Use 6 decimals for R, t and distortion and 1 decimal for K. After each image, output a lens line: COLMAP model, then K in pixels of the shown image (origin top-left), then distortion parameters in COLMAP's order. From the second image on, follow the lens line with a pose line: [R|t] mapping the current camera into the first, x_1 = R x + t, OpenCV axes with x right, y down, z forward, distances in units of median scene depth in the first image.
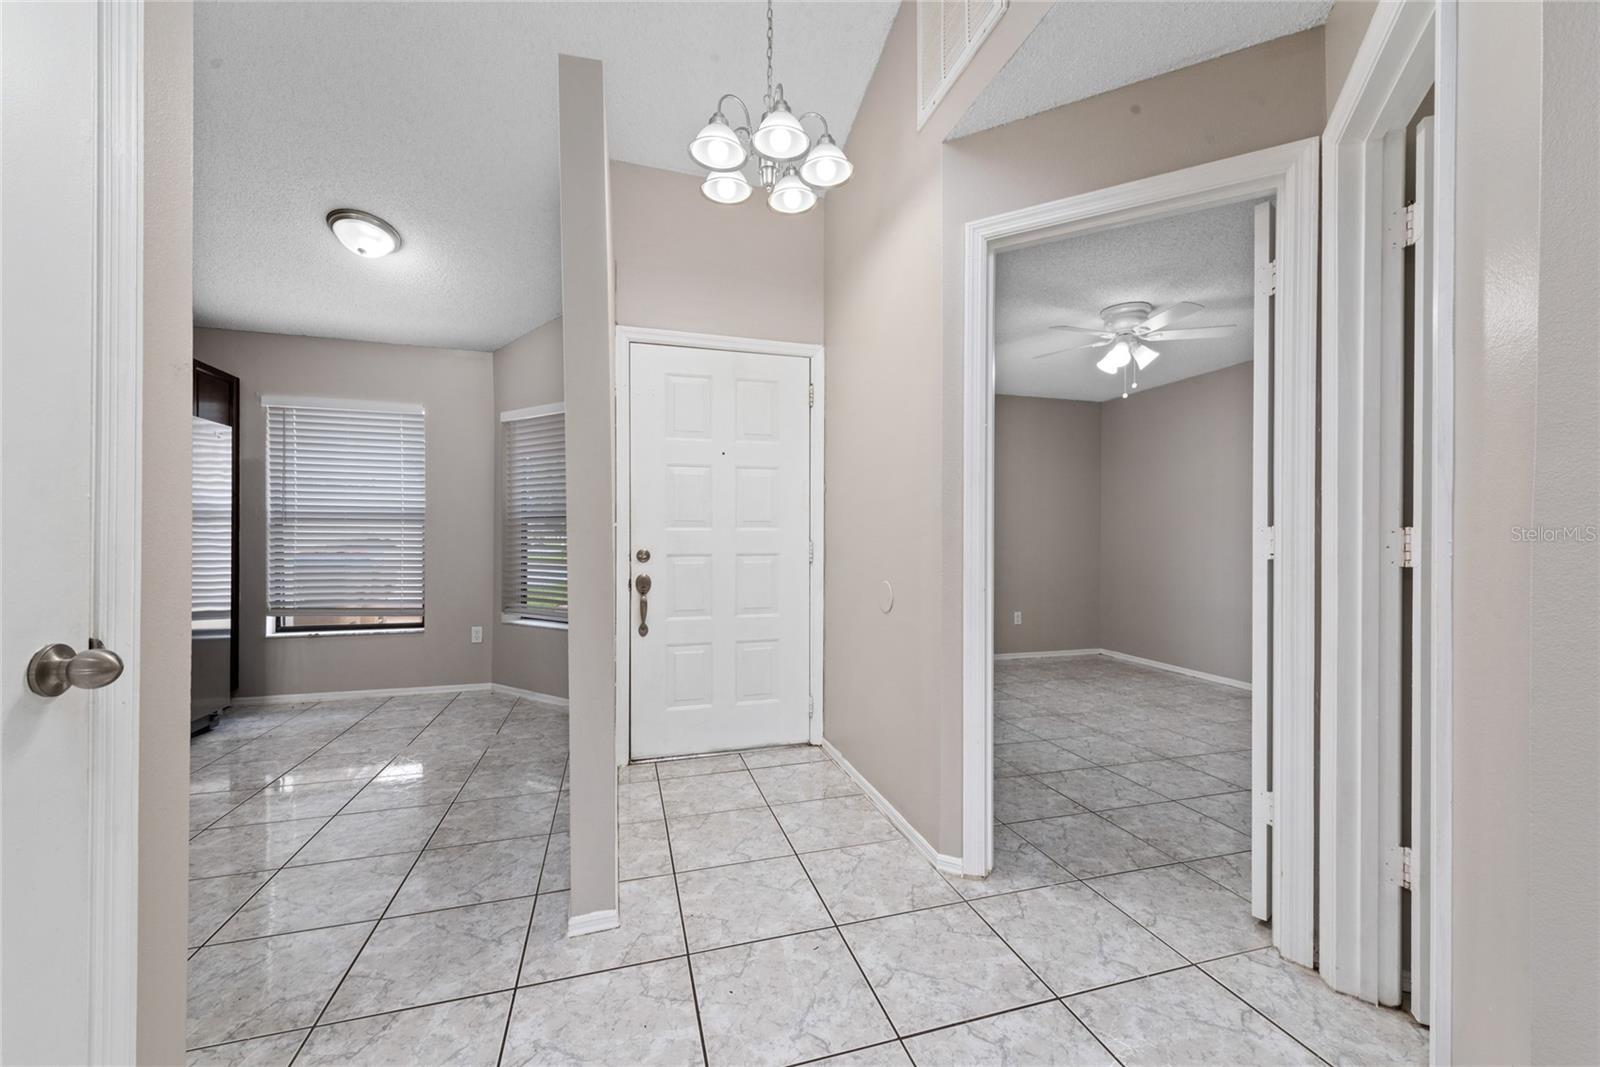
lens RADIAL K [[623.7, 0, 807.9], [0, 623.7, 541.9], [0, 0, 1]] dist [0.001640, -0.000031]
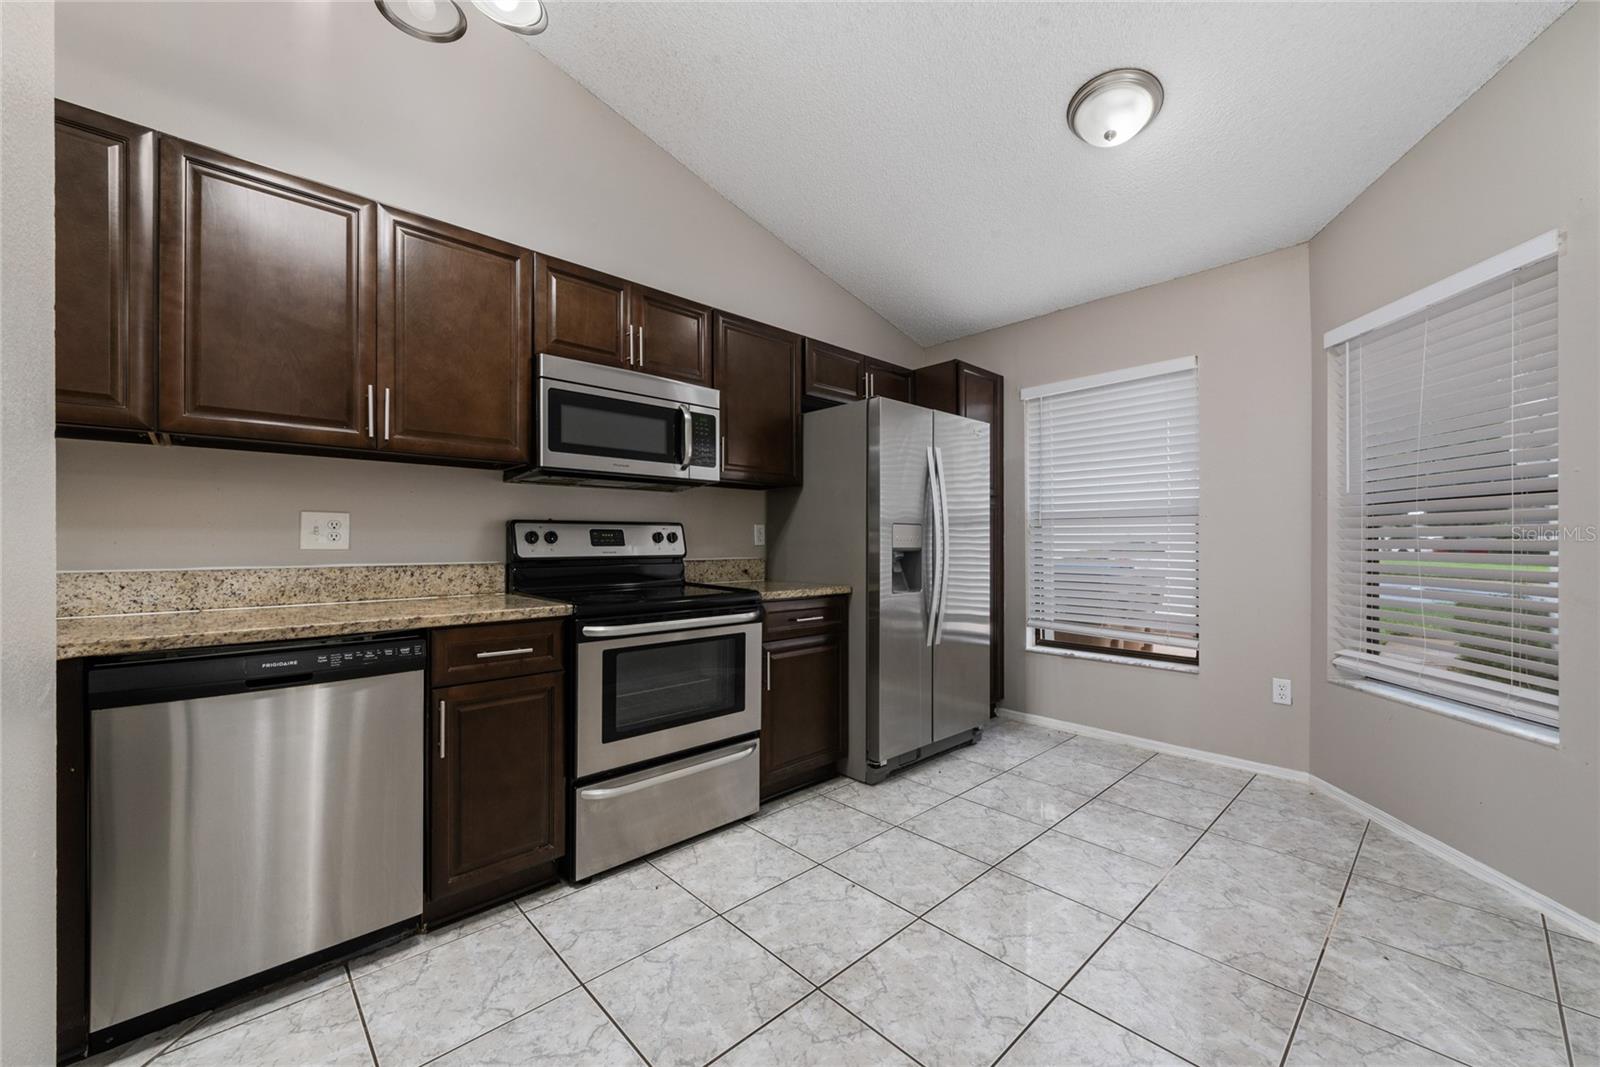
lens RADIAL K [[623.8, 0, 807.7], [0, 623.8, 536.7], [0, 0, 1]] dist [0.008935, -0.001085]
pose [[0.446243, -0.011232, -0.894841, -0.185574], [-0.002912, 0.999898, -0.014003, -0.000144], [0.894907, 0.008854, 0.446165, 0.299800]]
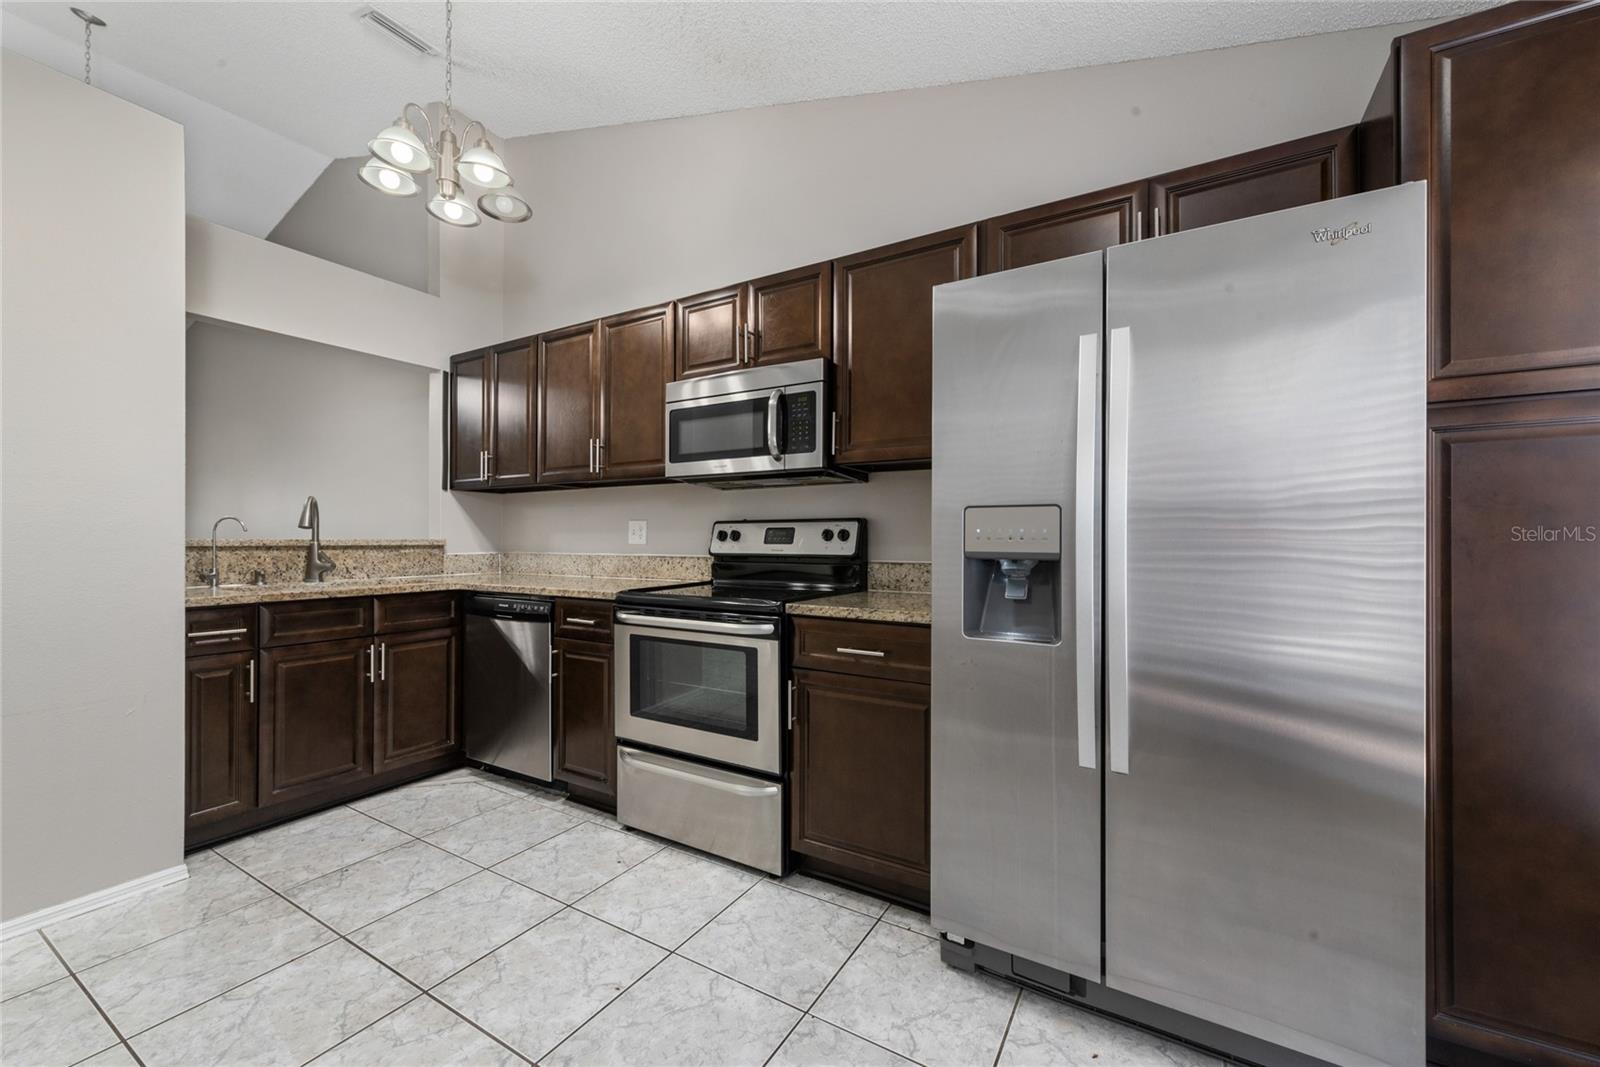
lens RADIAL K [[623.8, 0, 807.7], [0, 623.8, 536.7], [0, 0, 1]] dist [0.008935, -0.001085]
pose [[-0.740510, -0.006570, -0.672013, -0.454603], [-0.007227, 0.999972, -0.001813, -0.005801], [0.672006, 0.003514, -0.740537, 0.941686]]
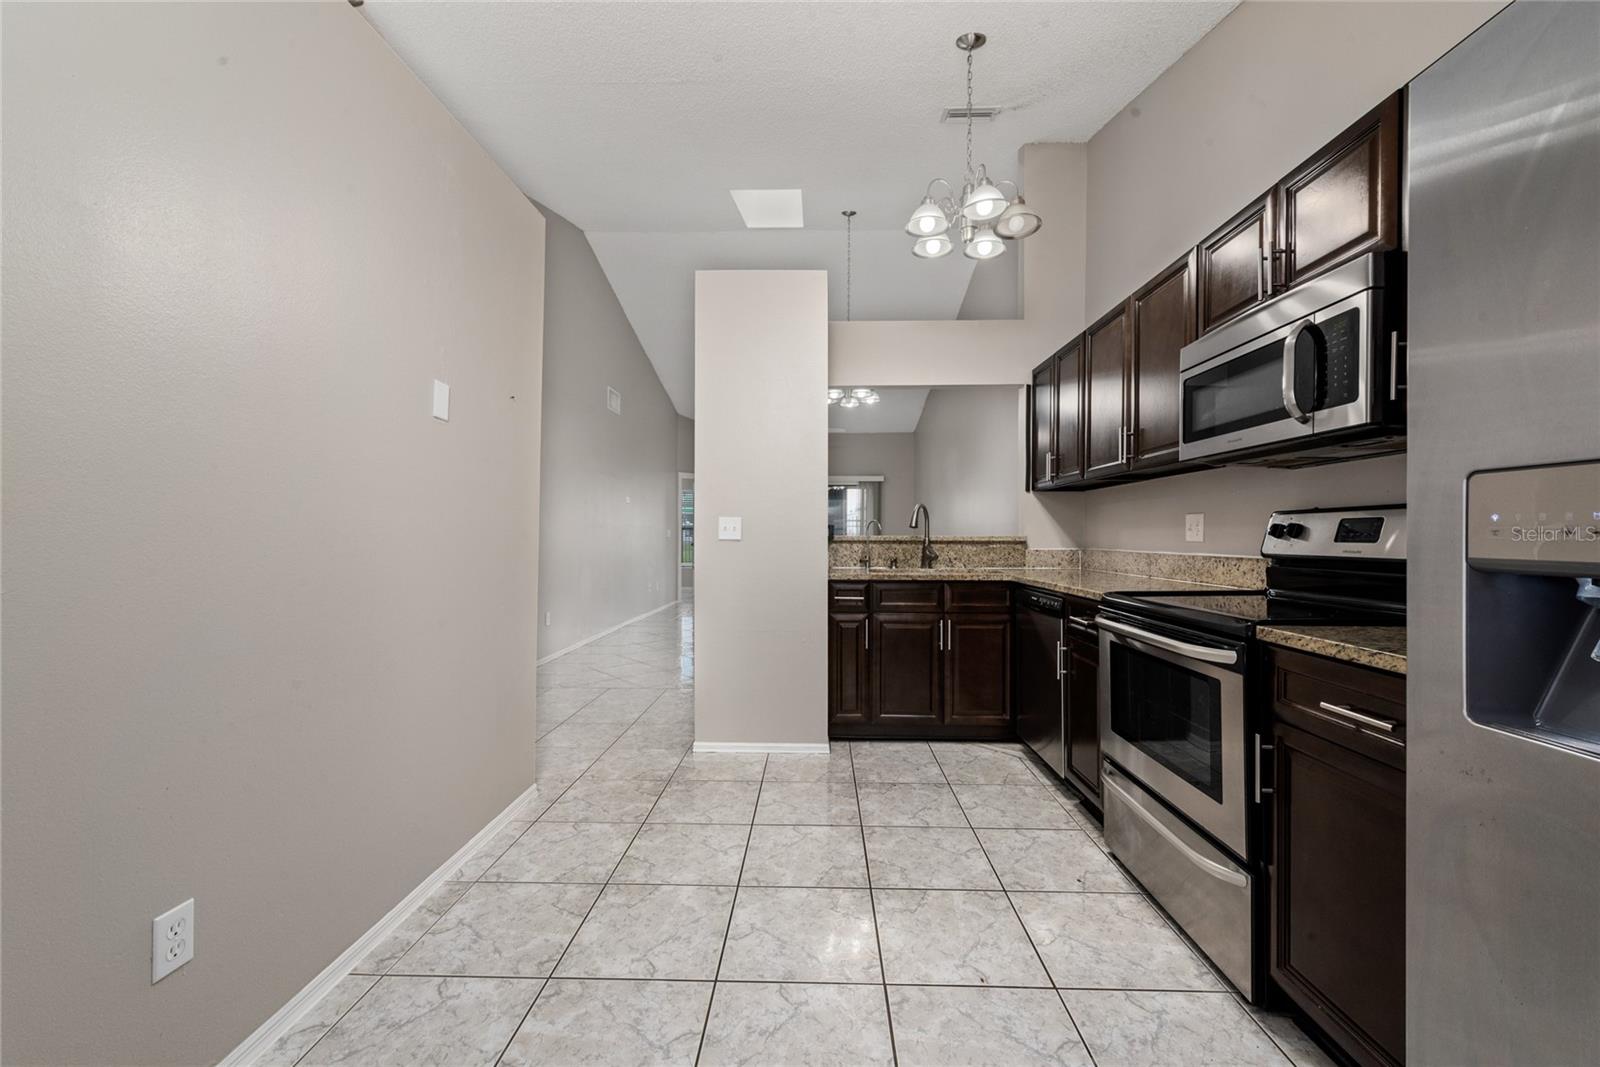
lens RADIAL K [[623.8, 0, 807.7], [0, 623.8, 536.7], [0, 0, 1]] dist [0.008935, -0.001085]
pose [[-0.949594, -0.004788, 0.313445, -0.652762], [-0.002415, 0.999965, 0.007957, -0.005896], [-0.313473, 0.006799, -0.949573, 0.981519]]
